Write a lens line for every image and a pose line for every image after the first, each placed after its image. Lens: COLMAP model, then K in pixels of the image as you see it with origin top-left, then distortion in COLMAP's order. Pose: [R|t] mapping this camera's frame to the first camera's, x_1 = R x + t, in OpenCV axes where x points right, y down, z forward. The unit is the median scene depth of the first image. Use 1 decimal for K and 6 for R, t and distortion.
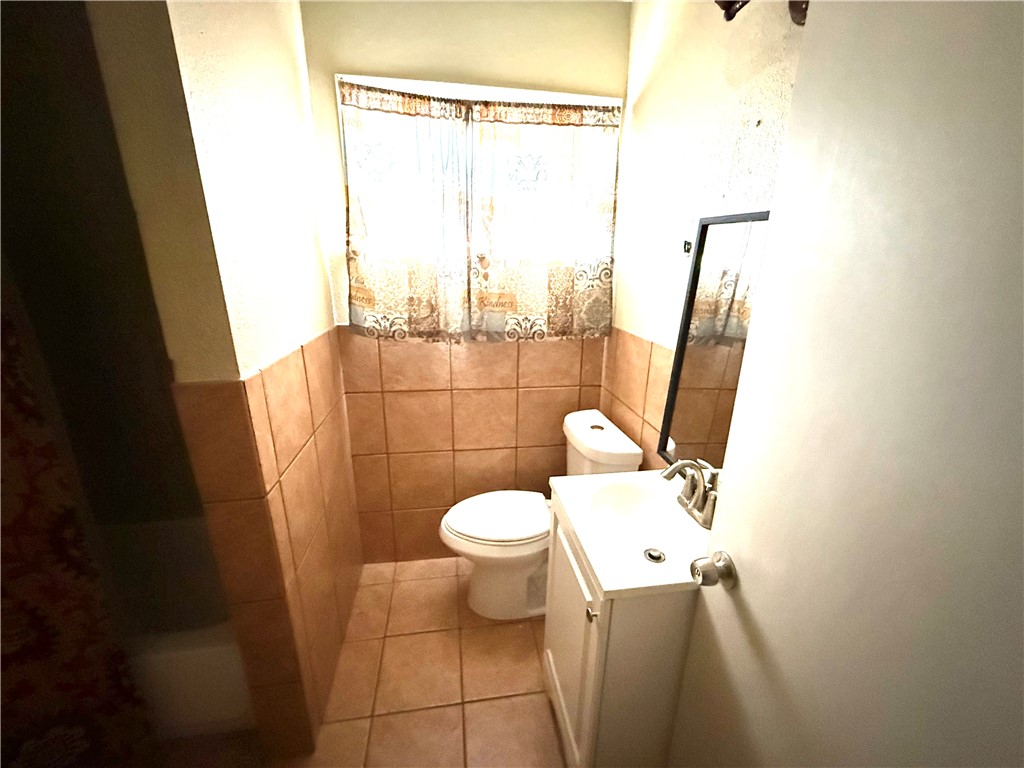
lens RADIAL K [[409.7, 0, 512.3], [0, 409.7, 384.7], [0, 0, 1]] dist [0.000086, 0.000502]
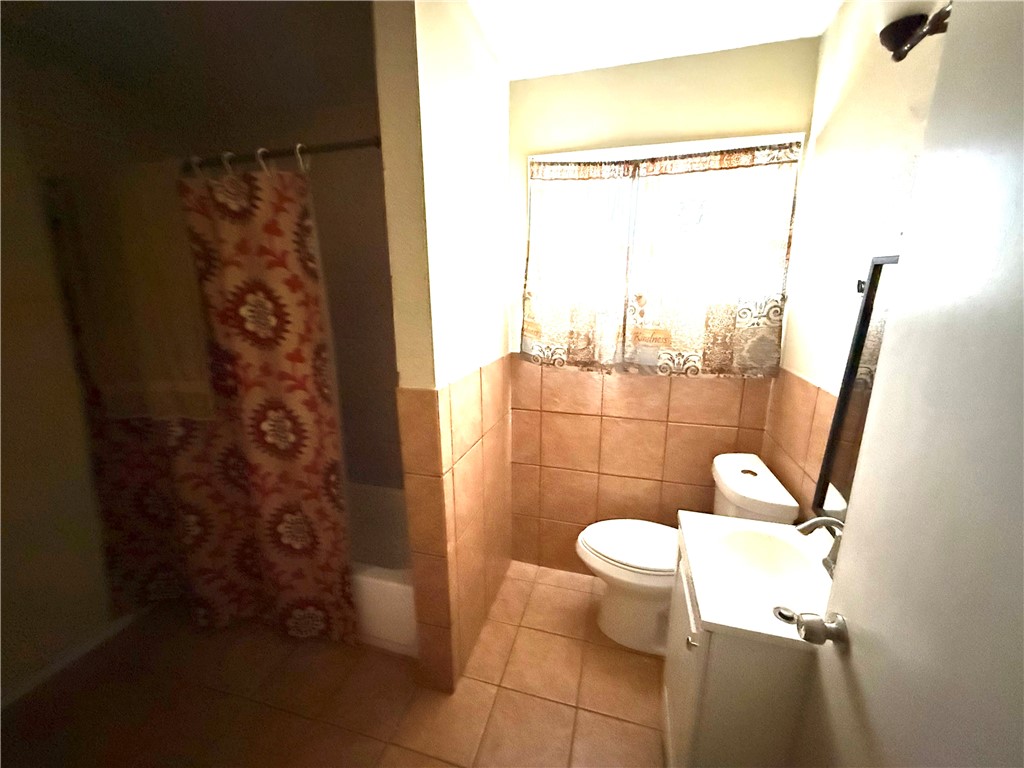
lens RADIAL K [[409.7, 0, 511.1], [0, 409.7, 384.7], [0, 0, 1]] dist [0.000086, 0.000502]
pose [[0.906522, 0.079322, -0.414640, 0.090496], [-0.106540, 0.993383, -0.042889, 0.002753], [0.408494, 0.083055, 0.908974, -0.102581]]
